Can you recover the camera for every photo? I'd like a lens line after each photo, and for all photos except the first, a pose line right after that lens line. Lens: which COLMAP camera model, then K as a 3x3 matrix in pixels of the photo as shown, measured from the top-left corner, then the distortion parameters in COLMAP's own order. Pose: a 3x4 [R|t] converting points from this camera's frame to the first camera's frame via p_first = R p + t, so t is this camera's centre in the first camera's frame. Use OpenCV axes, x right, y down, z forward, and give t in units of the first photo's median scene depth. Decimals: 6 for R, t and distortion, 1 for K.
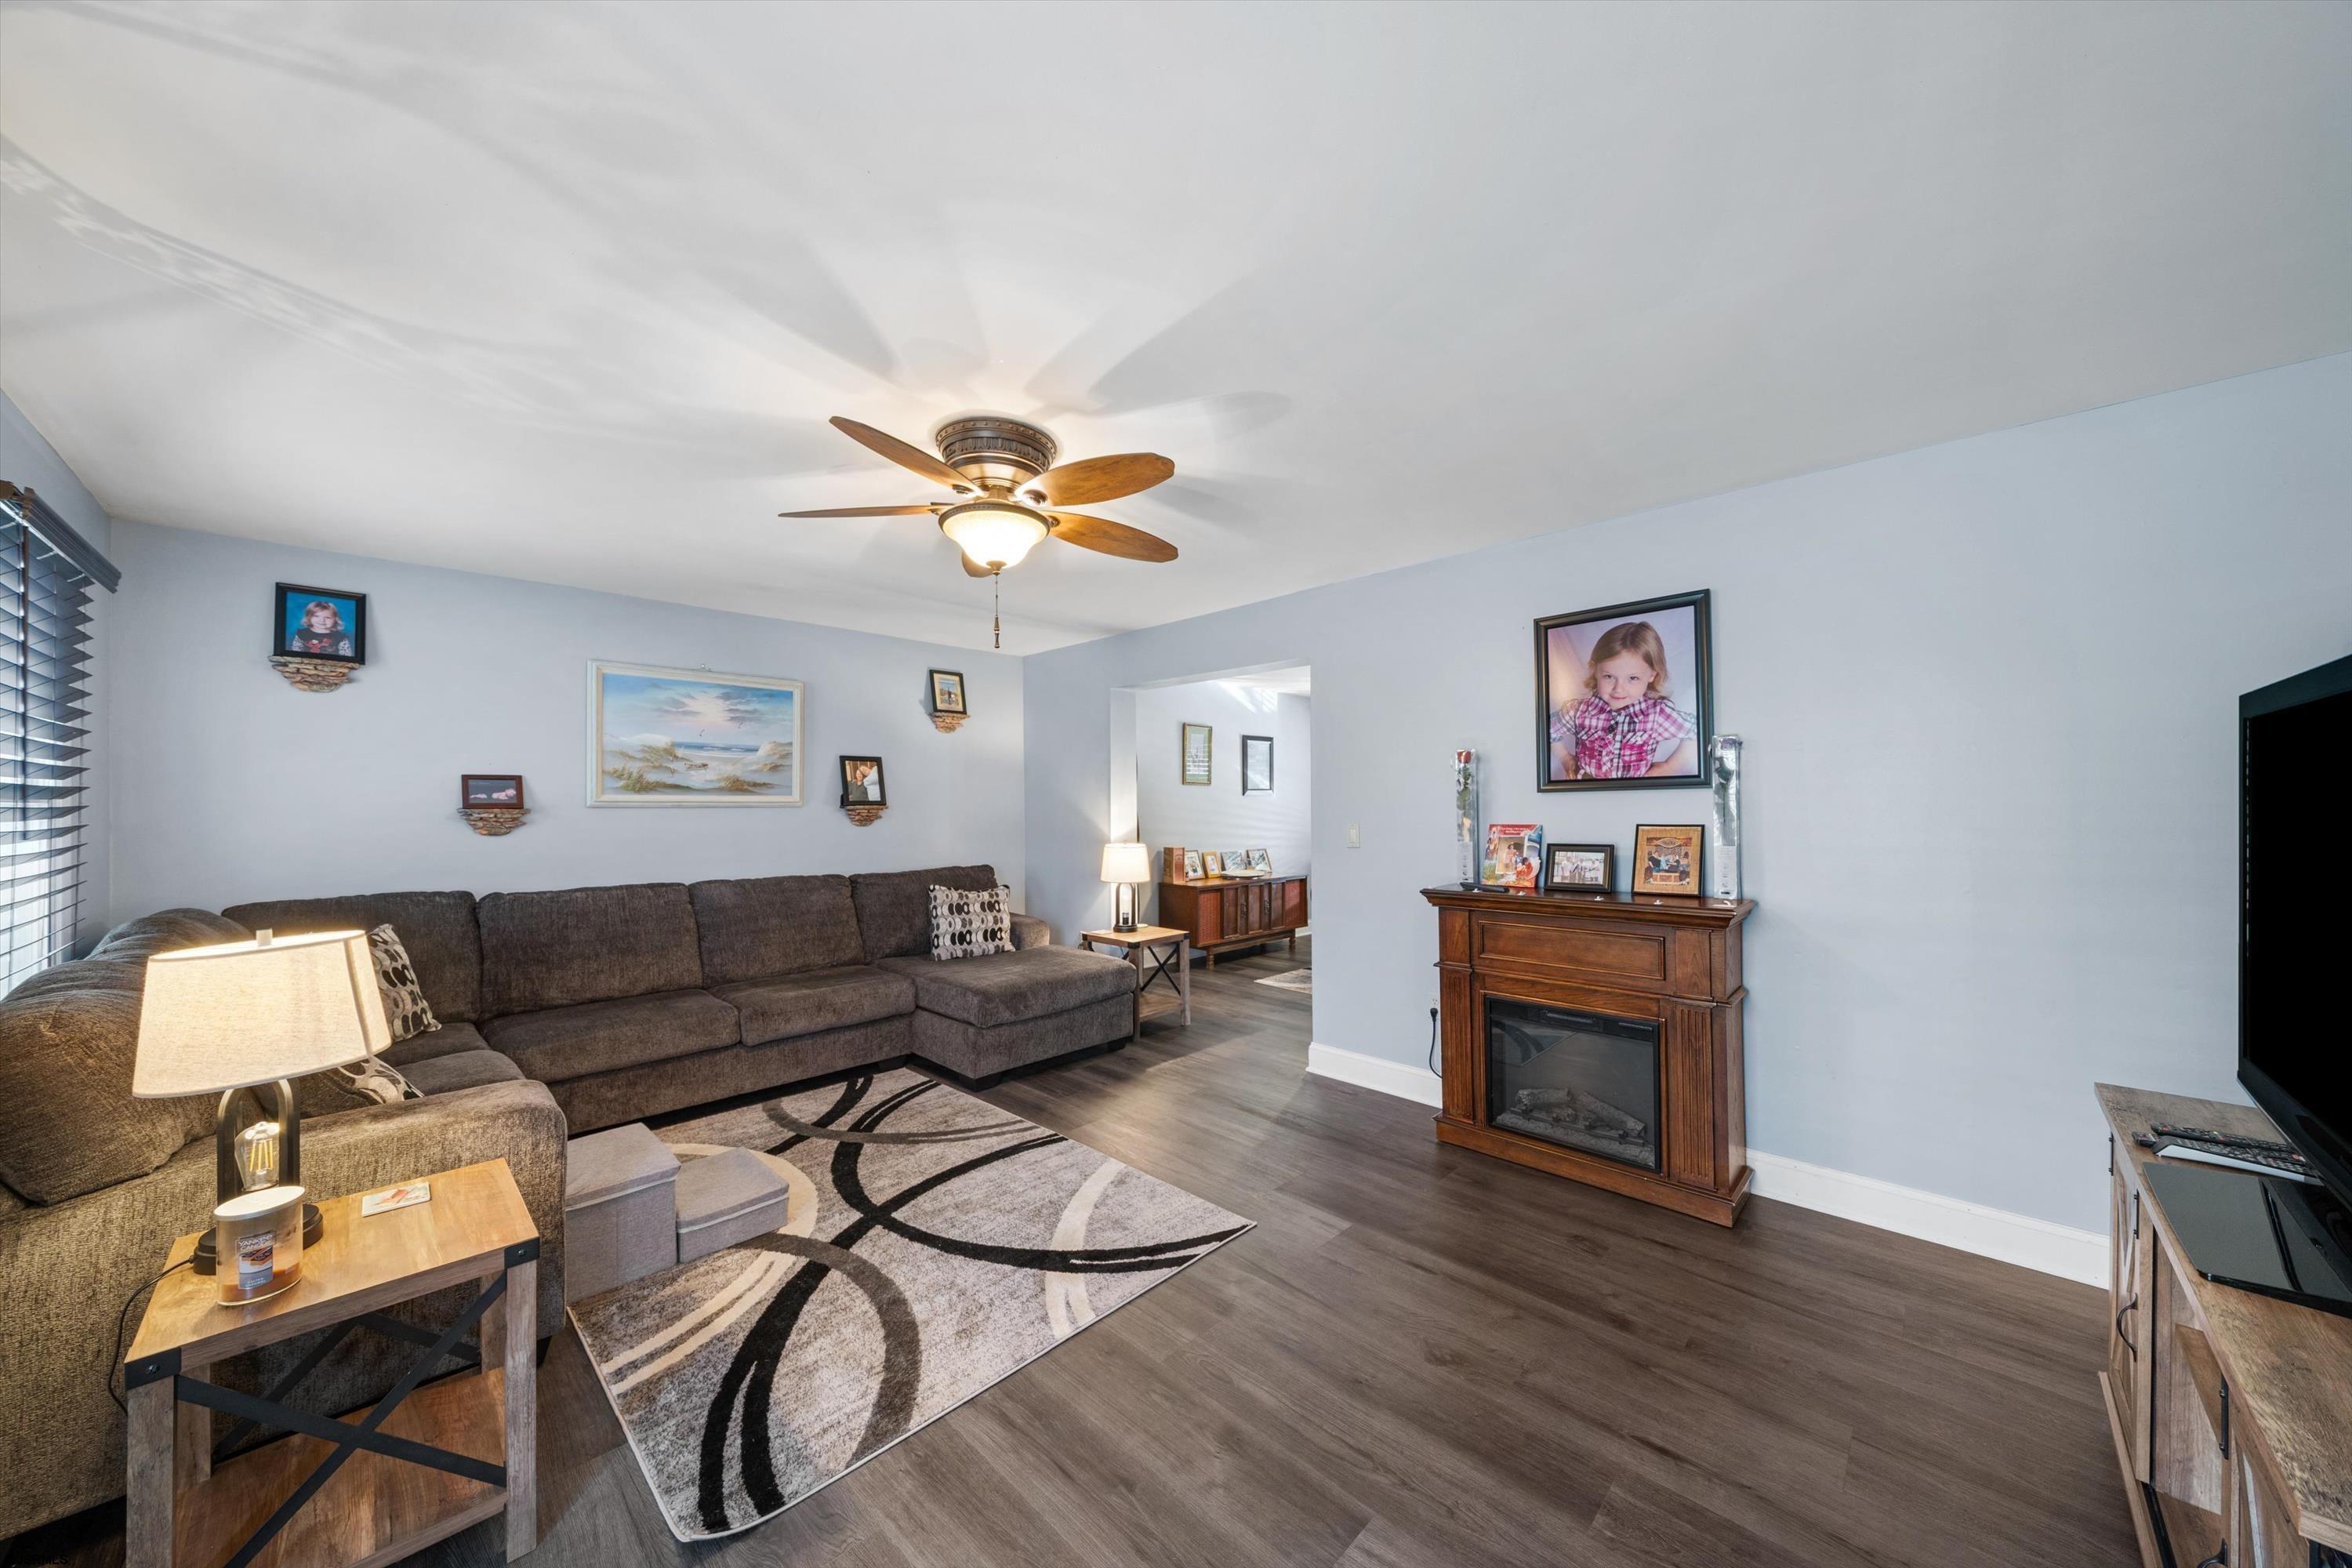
lens RADIAL K [[803.2, 0, 1165.4], [0, 803.2, 795.4], [0, 0, 1]] dist [0.000423, -0.000189]
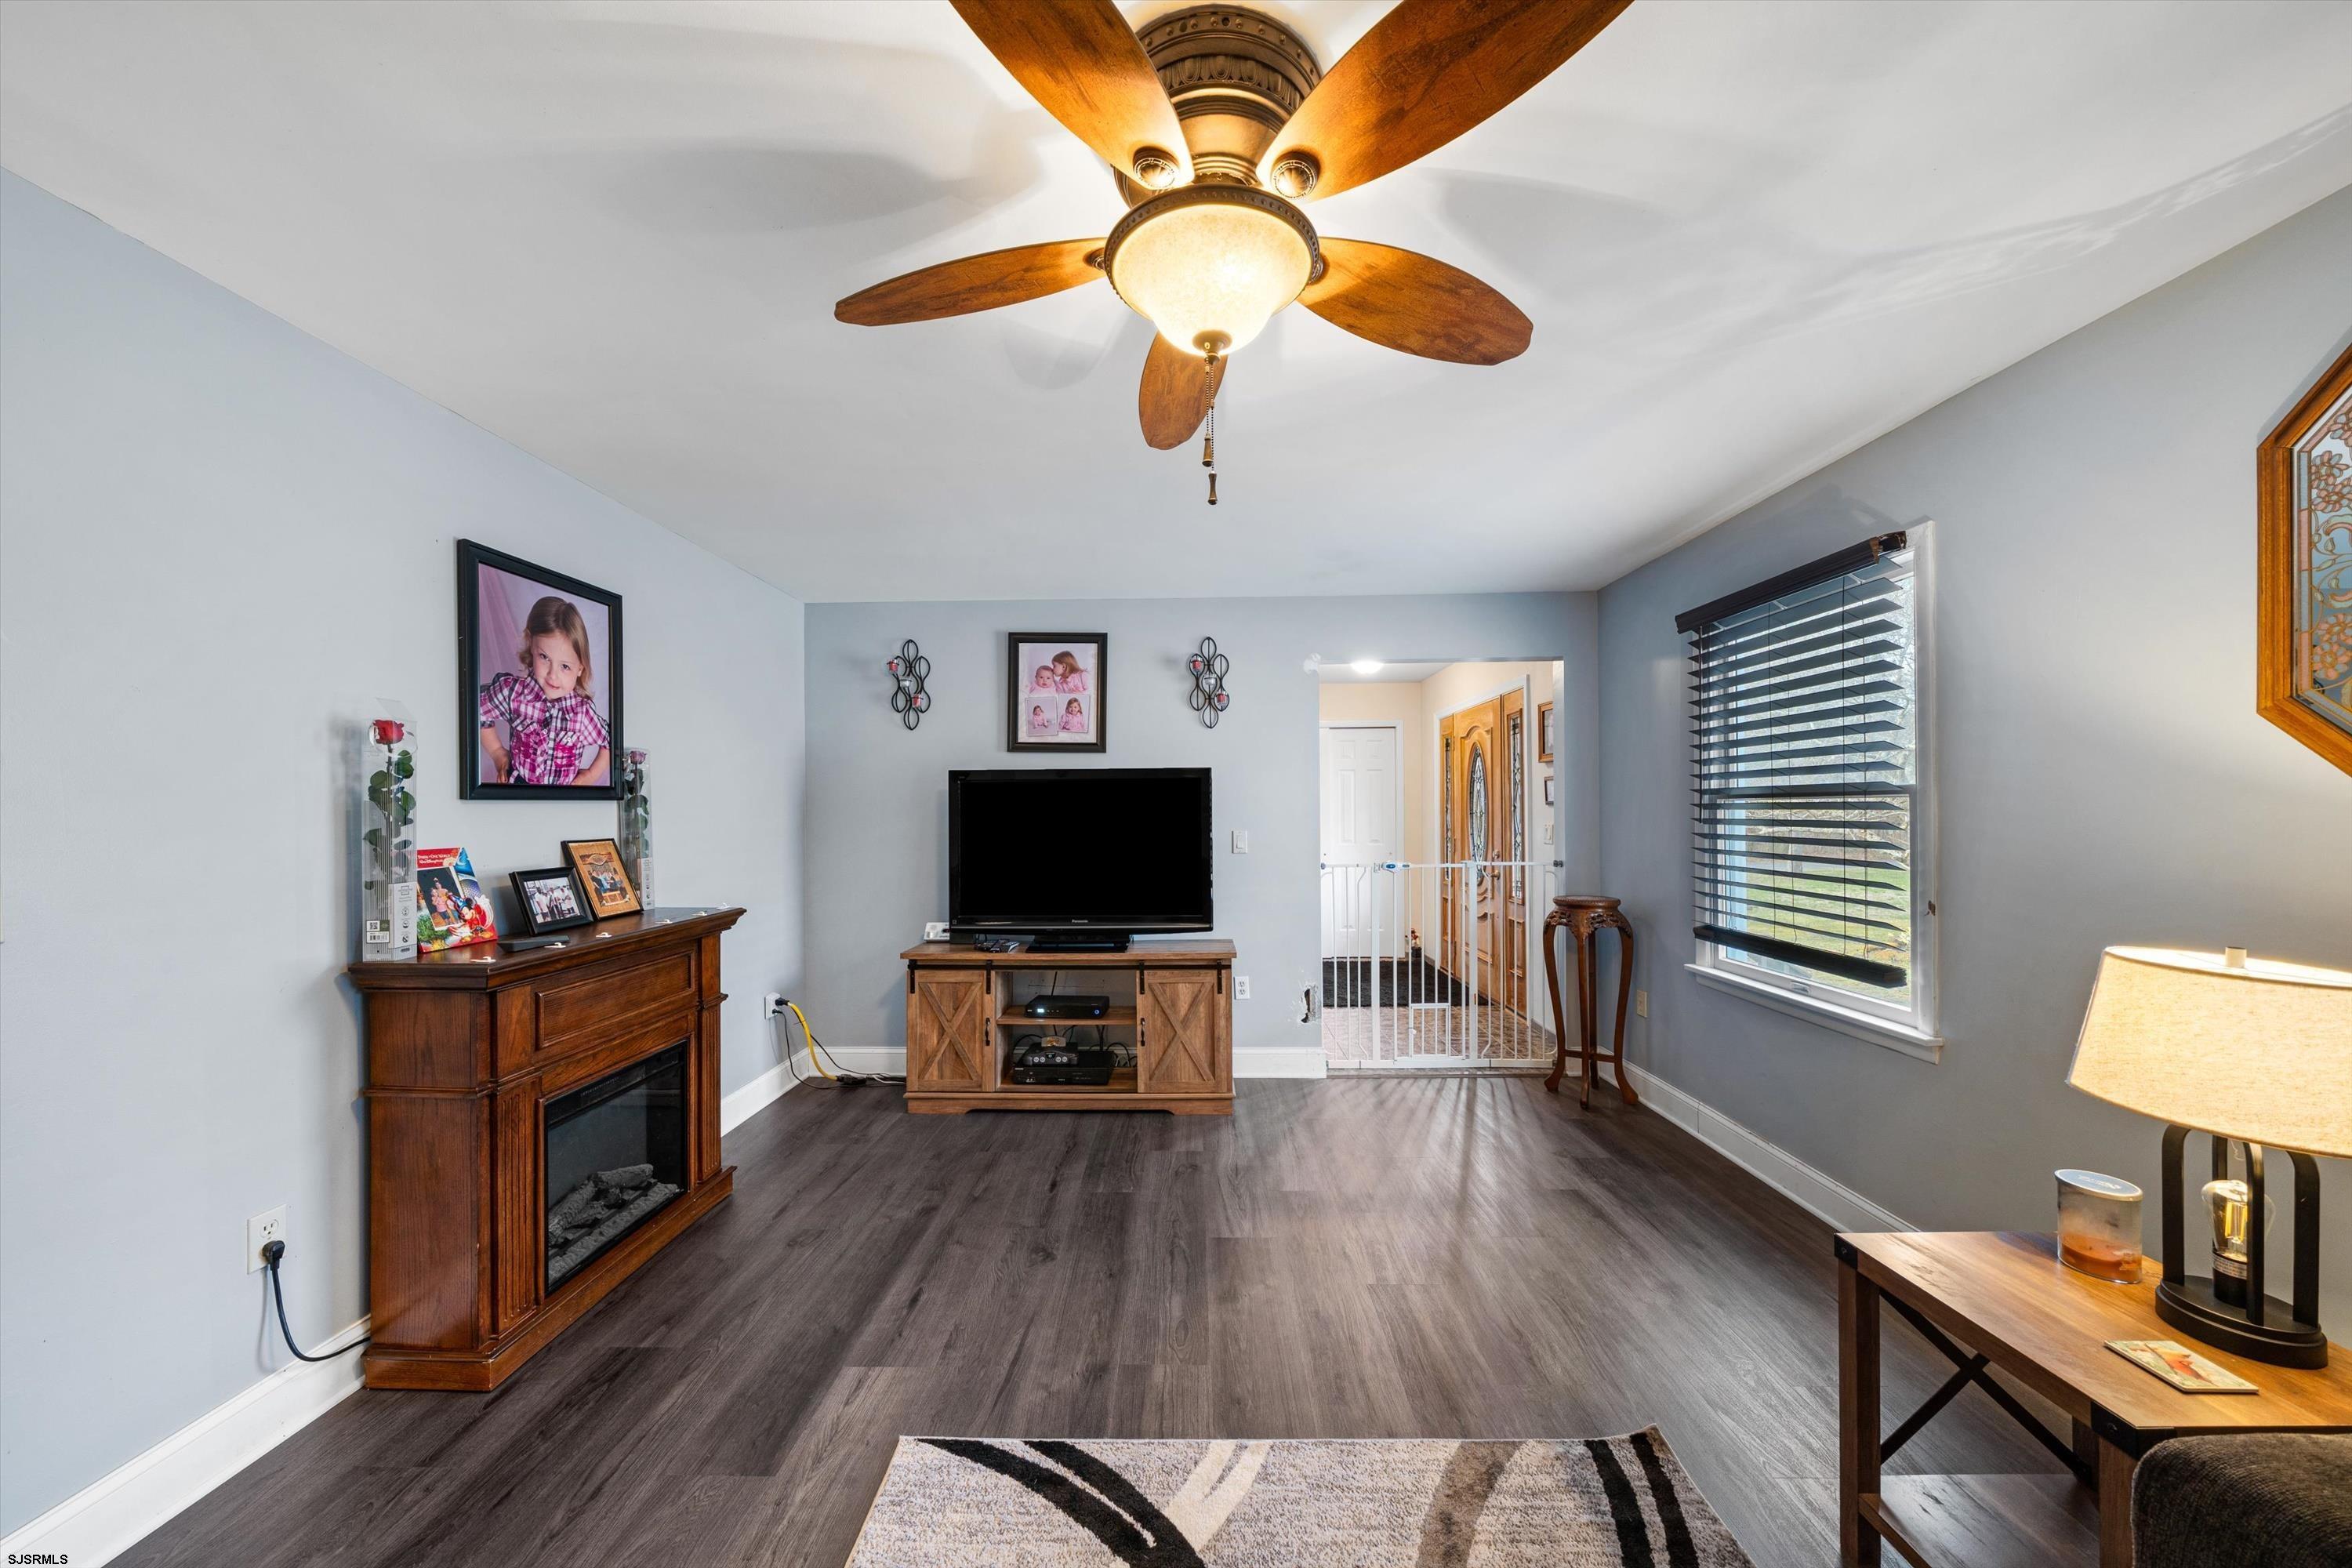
lens RADIAL K [[803.2, 0, 1178.2], [0, 803.2, 820.7], [0, 0, 1]] dist [0.000423, -0.000189]
pose [[-0.698381, 0.007606, 0.715686, -0.462422], [0.001920, 0.999960, -0.008754, 0.022956], [-0.715723, -0.004740, -0.698368, 1.138659]]
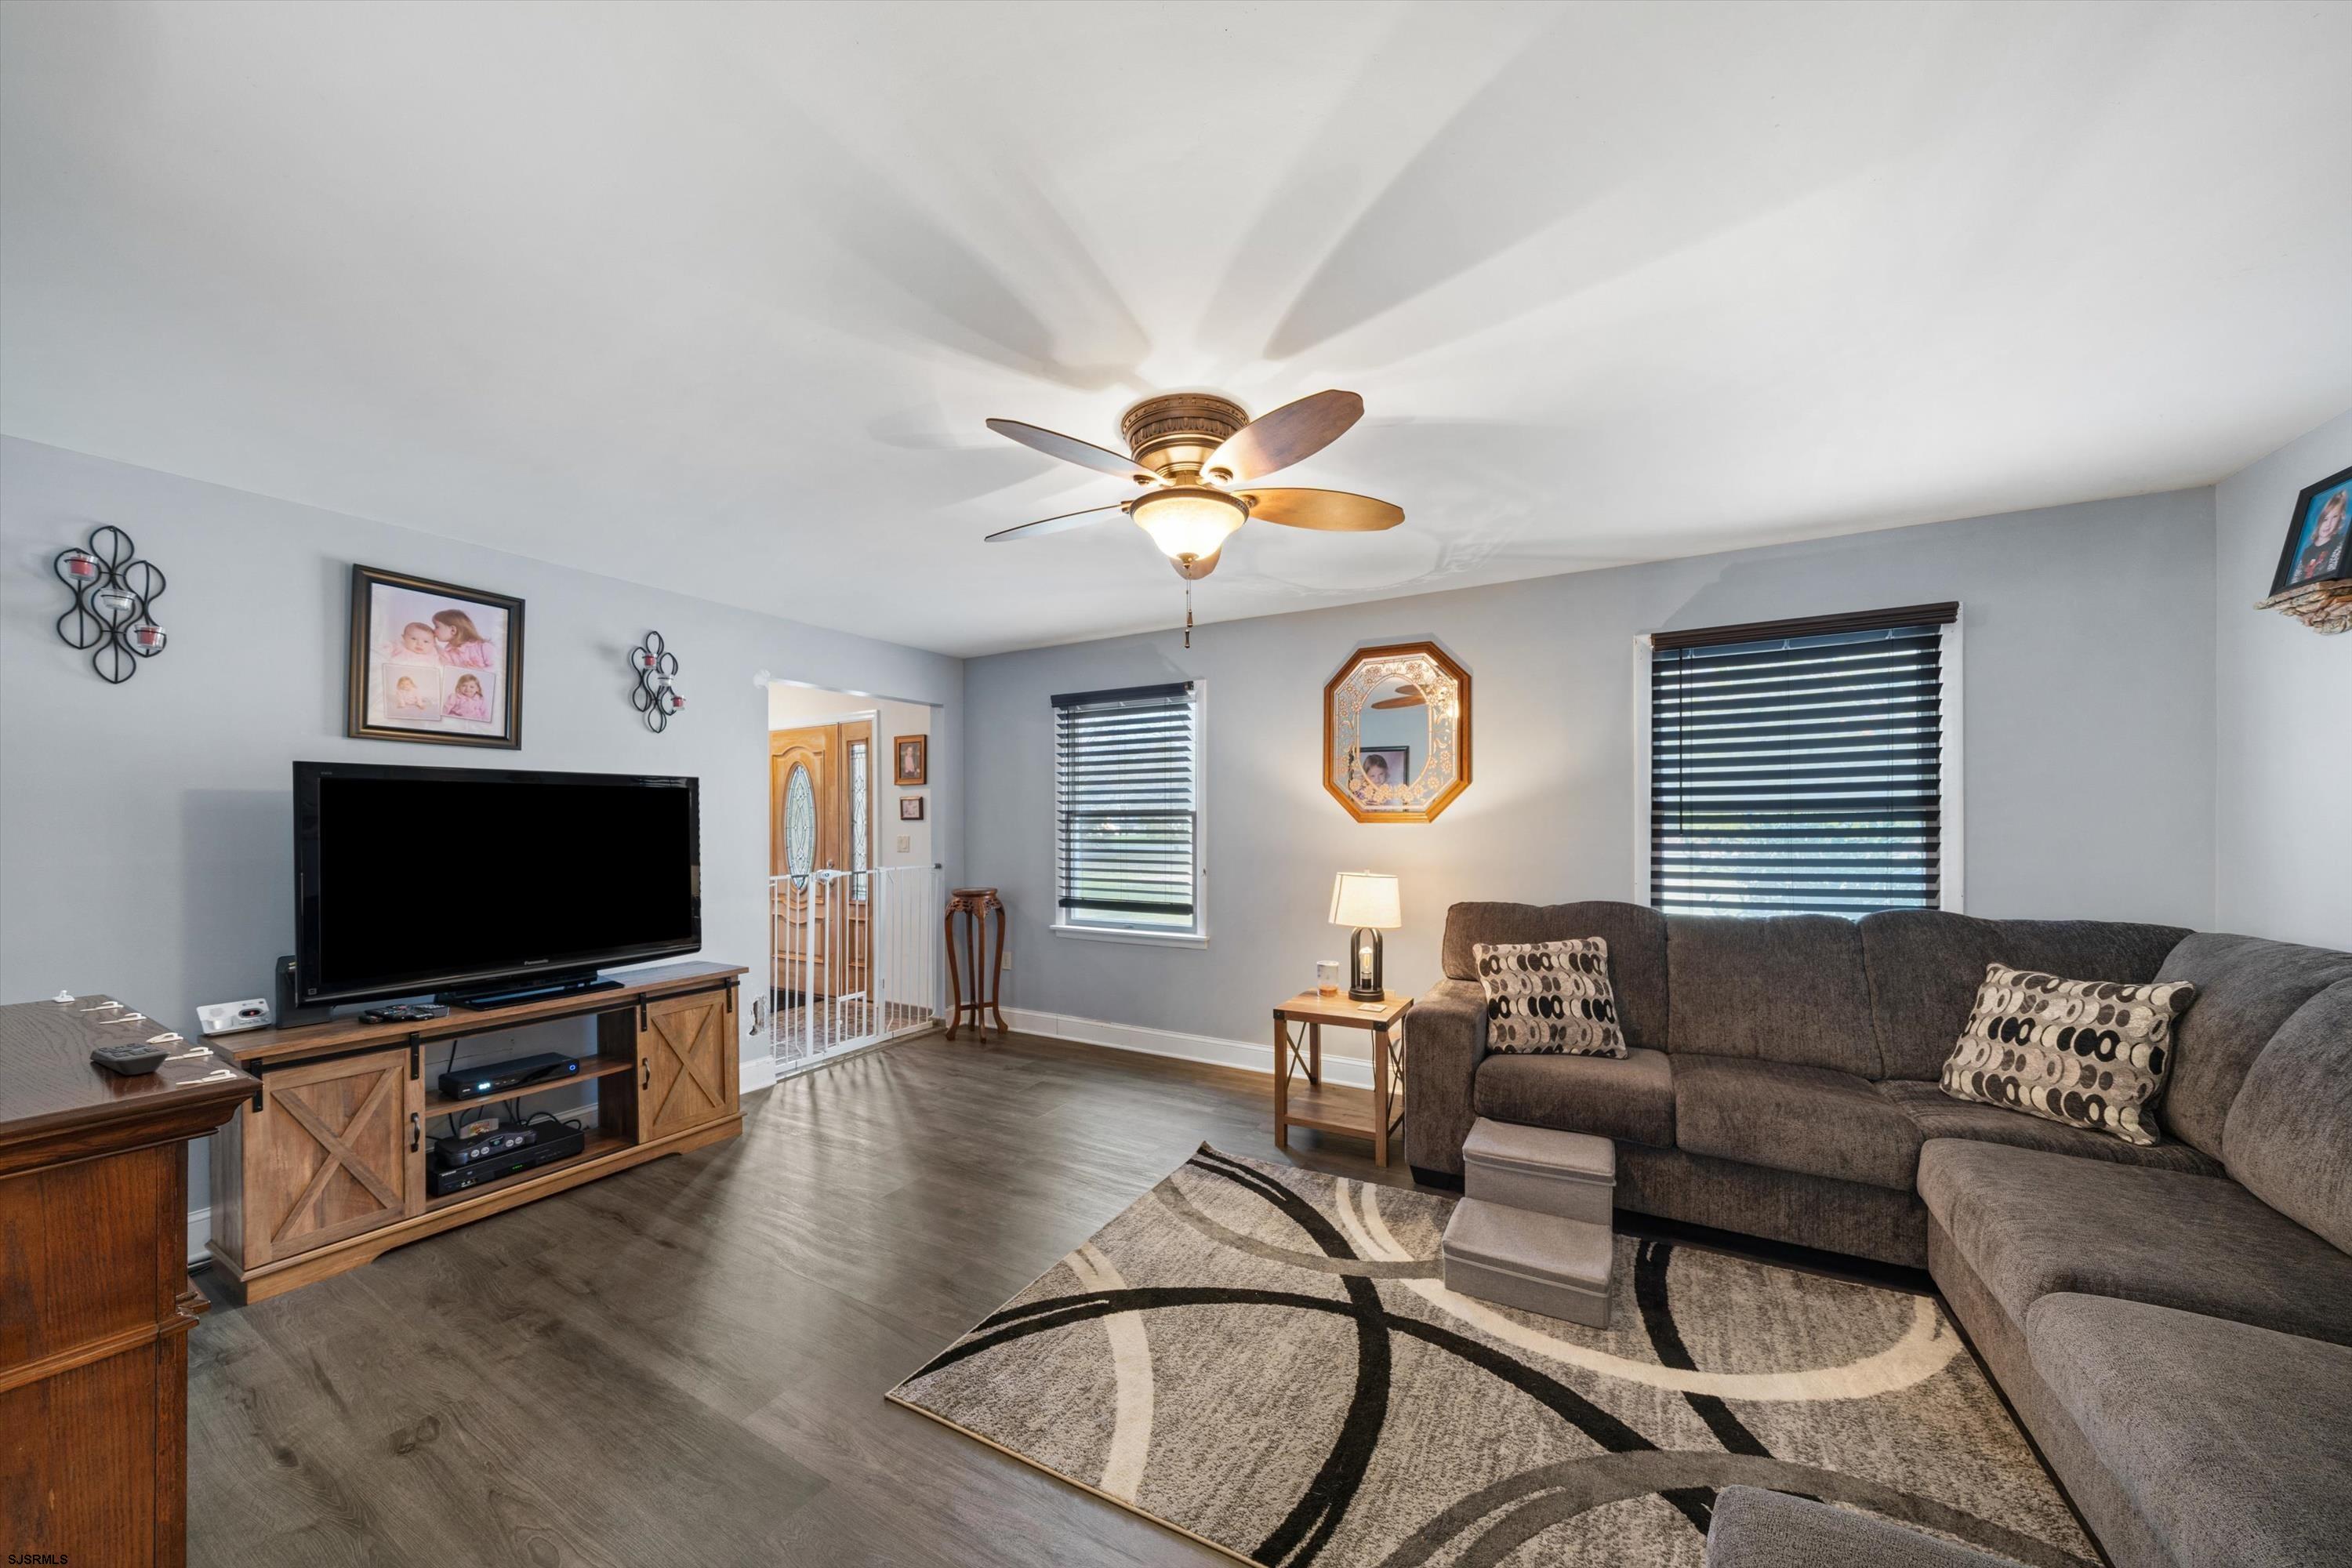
lens RADIAL K [[803.2, 0, 1187.6], [0, 803.2, 826.6], [0, 0, 1]] dist [0.000423, -0.000189]
pose [[-0.961138, 0.015421, -0.275637, 0.036755], [0.017200, 0.999844, -0.004037, 0.018018], [0.275532, -0.008621, -0.961253, 1.560943]]
